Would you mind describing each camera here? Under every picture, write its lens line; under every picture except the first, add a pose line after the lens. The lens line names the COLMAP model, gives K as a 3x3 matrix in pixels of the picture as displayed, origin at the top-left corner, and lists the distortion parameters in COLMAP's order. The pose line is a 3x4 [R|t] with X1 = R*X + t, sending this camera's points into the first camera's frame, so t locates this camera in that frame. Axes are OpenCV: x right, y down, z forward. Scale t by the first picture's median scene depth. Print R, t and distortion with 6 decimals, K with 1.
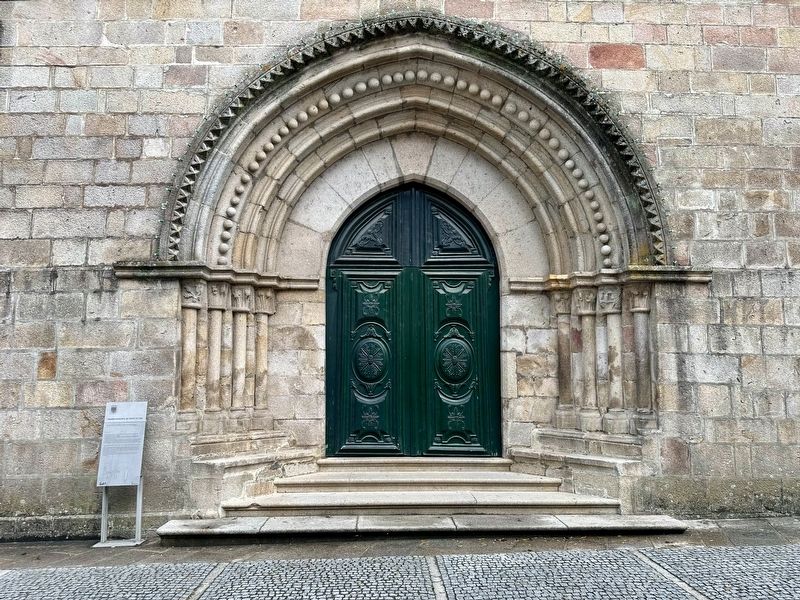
lens RADIAL K [[564.8, 0, 400.0], [0, 564.8, 300.0], [0, 0, 1]] dist [0.006425, -0.000439]
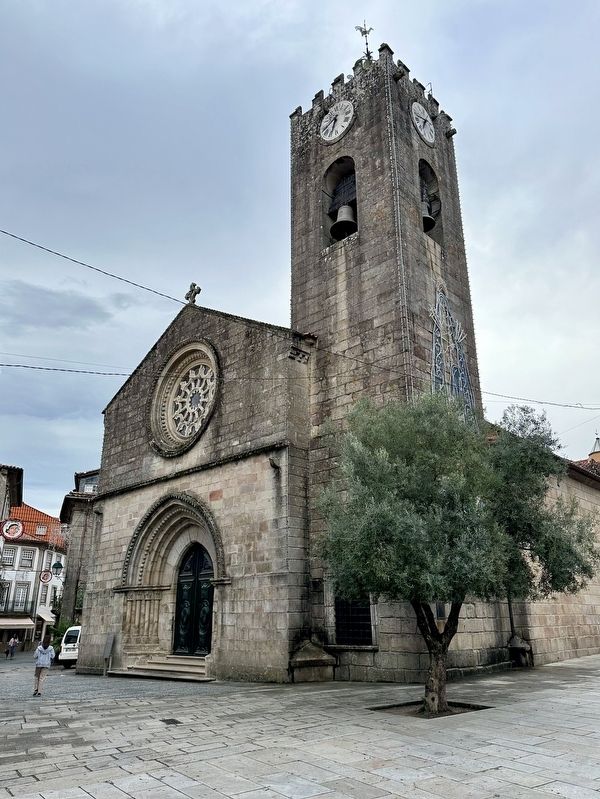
lens RADIAL K [[564.1, 0, 300.0], [0, 564.1, 399.5], [0, 0, 1]] dist [0.006425, -0.000439]
pose [[0.707631, -0.266284, -0.654485, 2.594289], [0.112761, 0.956957, -0.267430, -0.107042], [0.697526, 0.115442, 0.707199, -0.678648]]
